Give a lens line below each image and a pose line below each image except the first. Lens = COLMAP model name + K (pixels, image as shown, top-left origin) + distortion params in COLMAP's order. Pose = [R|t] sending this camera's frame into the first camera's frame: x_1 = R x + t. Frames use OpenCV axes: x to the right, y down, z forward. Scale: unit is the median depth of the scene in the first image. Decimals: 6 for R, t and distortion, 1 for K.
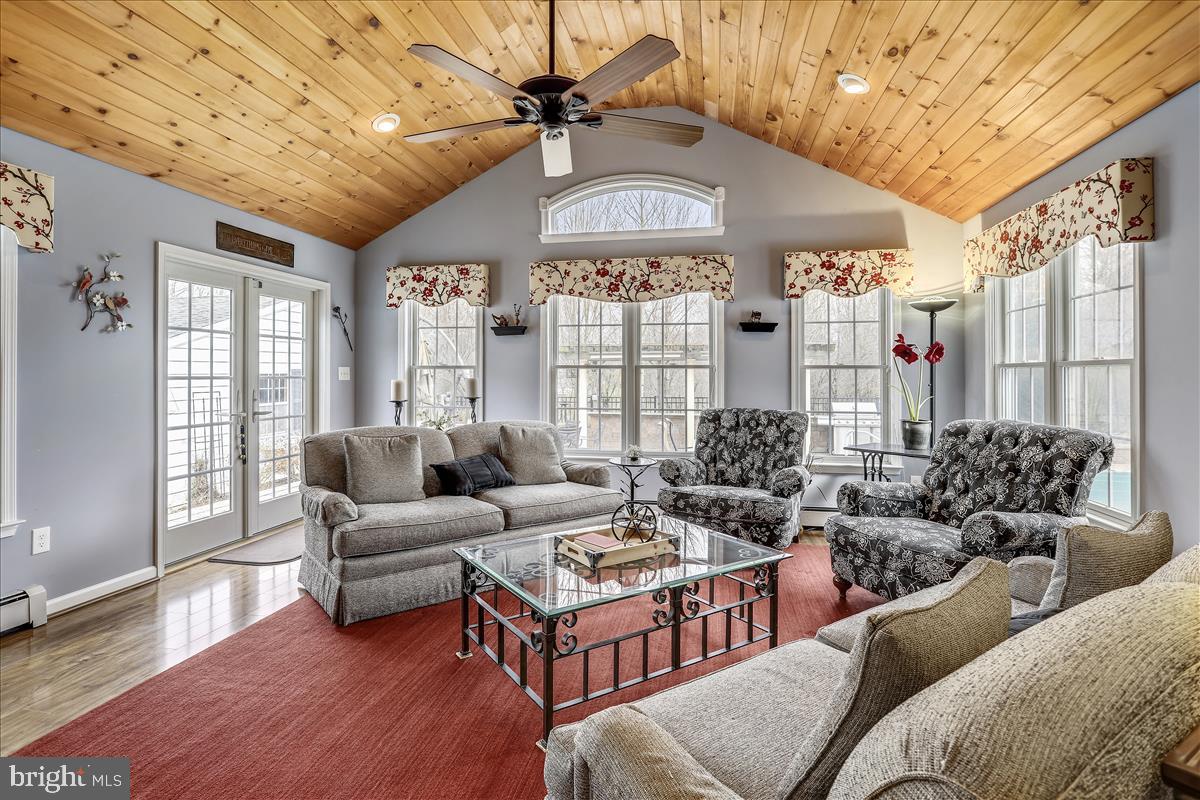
lens RADIAL K [[593.8, 0, 589.7], [0, 593.8, 370.6], [0, 0, 1]] dist [-0.015241, 0.006962]
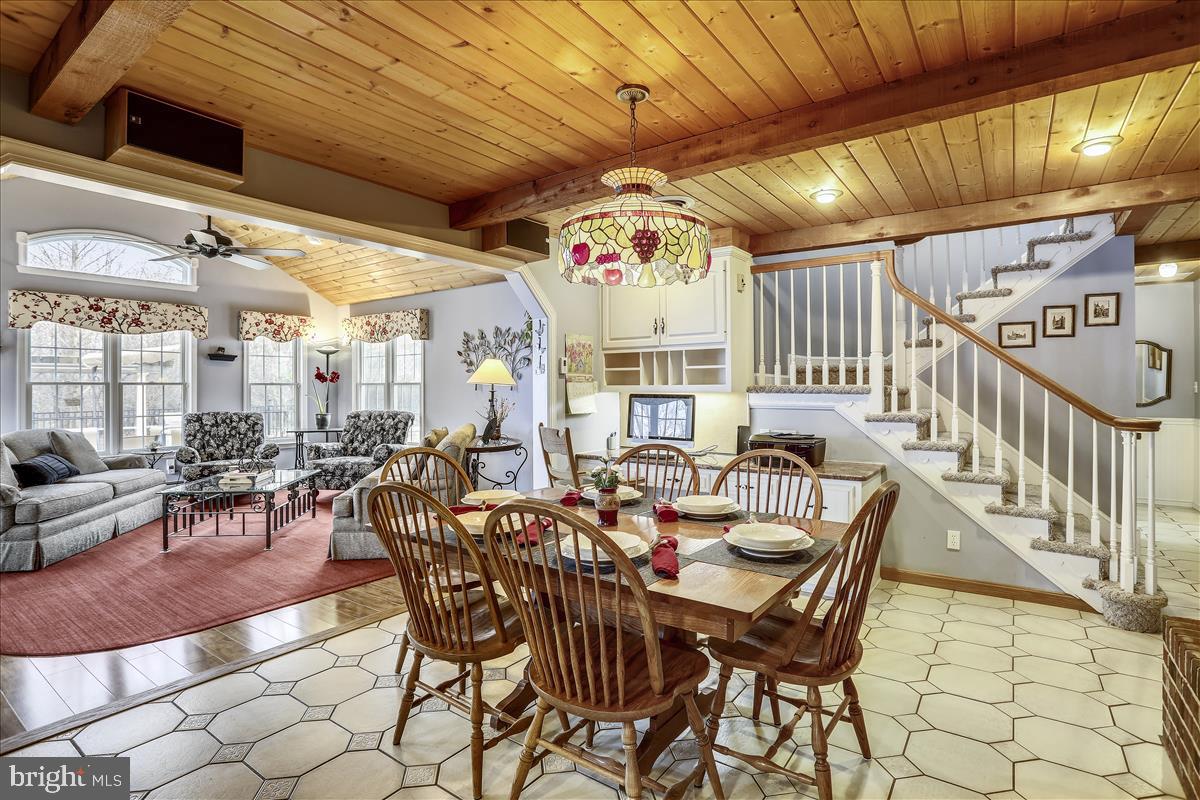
lens RADIAL K [[593.8, 0, 593.4], [0, 593.8, 389.1], [0, 0, 1]] dist [-0.015241, 0.006962]
pose [[0.413900, -0.006215, 0.910301, -0.718578], [-0.003403, 0.999959, 0.008375, -0.009921], [-0.910316, -0.006564, 0.413862, -0.490255]]
